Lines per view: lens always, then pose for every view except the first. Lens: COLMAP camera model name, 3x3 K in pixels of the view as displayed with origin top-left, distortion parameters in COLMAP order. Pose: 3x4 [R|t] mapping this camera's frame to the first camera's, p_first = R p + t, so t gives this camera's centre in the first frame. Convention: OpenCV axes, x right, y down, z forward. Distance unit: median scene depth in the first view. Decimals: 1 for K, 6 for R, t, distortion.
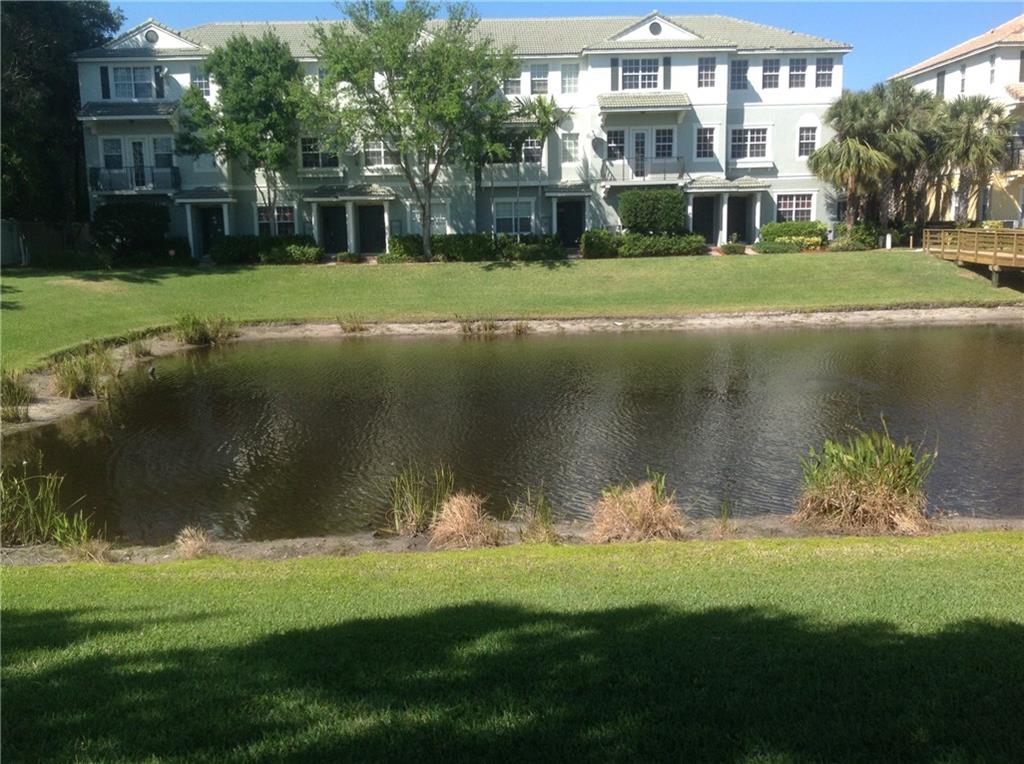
lens RADIAL K [[984.6, 0, 495.6], [0, 984.6, 379.4], [0, 0, 1]] dist [0.136389, -0.236617]
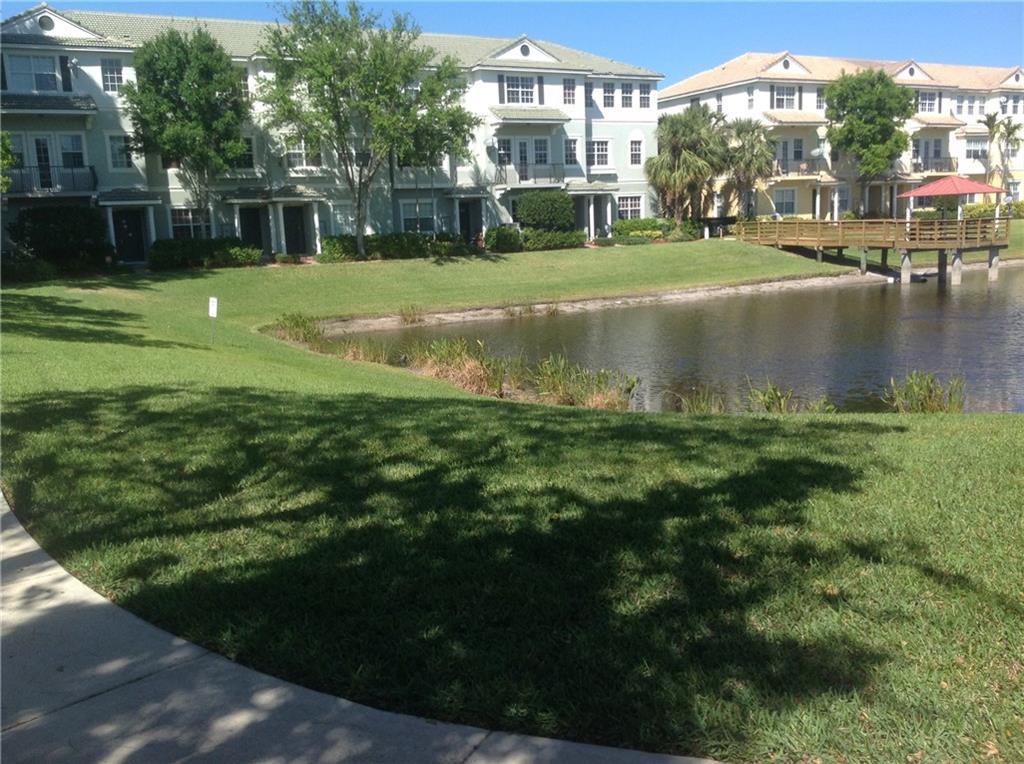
lens RADIAL K [[1006.1, 0, 512.0], [0, 1006.1, 382.0], [0, 0, 1]] dist [0.150946, -0.240995]
pose [[0.880343, -0.089333, 0.465850, -0.429284], [0.094157, 0.995473, 0.012962, 0.008810], [-0.464899, 0.032452, 0.884769, -0.009642]]
